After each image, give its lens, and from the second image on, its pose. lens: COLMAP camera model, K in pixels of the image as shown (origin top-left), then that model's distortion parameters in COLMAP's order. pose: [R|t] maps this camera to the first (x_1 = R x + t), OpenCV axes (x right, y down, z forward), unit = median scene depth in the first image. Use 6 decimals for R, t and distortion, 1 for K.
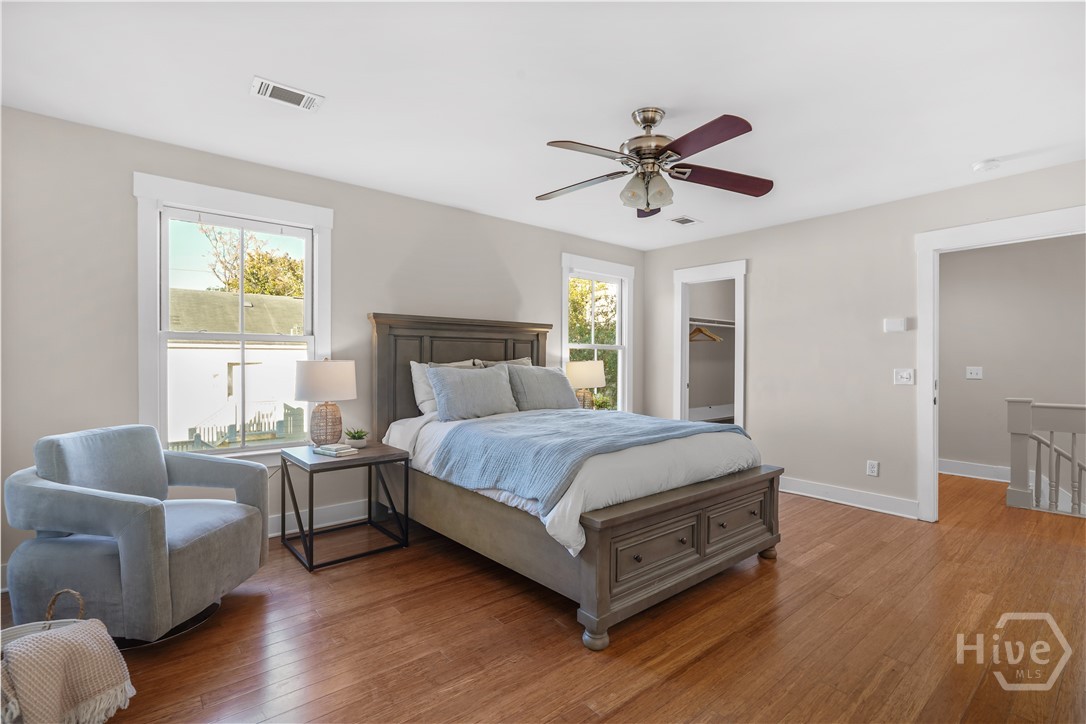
lens RADIAL K [[492.9, 0, 538.2], [0, 492.9, 365.1], [0, 0, 1]] dist [-0.002838, -0.000043]
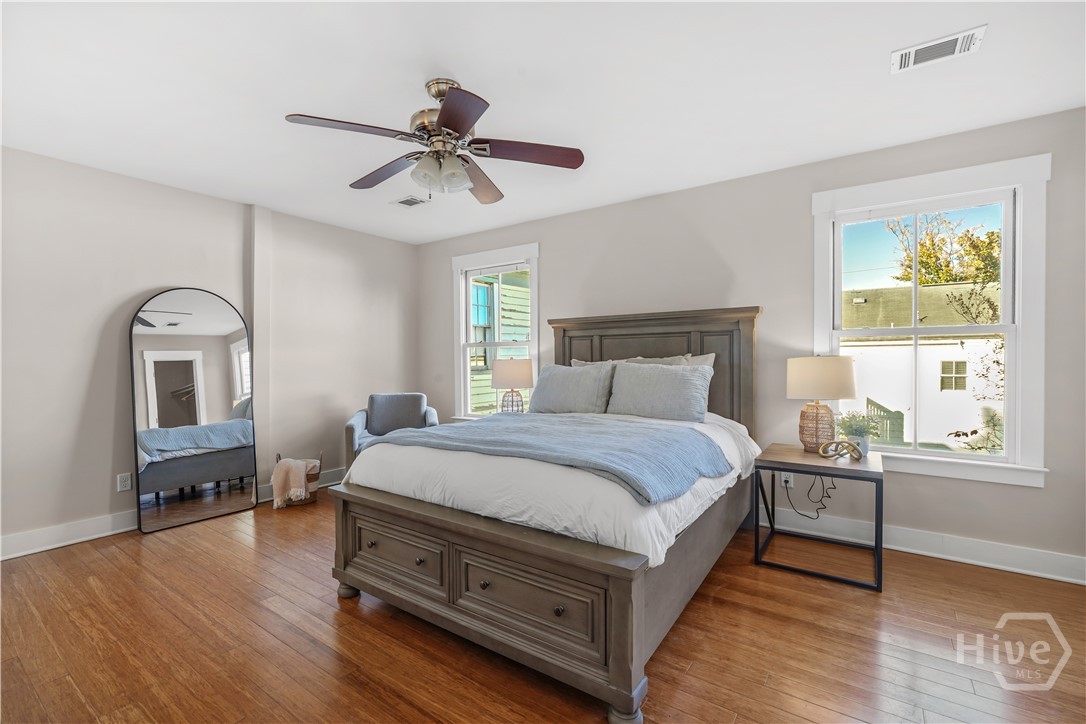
lens RADIAL K [[482.3, 0, 539.4], [0, 482.3, 364.5], [0, 0, 1]] dist [-0.000885, 0.000215]
pose [[0.262942, 0.005975, -0.964793, 0.738969], [-0.001752, 0.999982, 0.005716, -0.002125], [0.964810, 0.000187, 0.262948, 0.610237]]
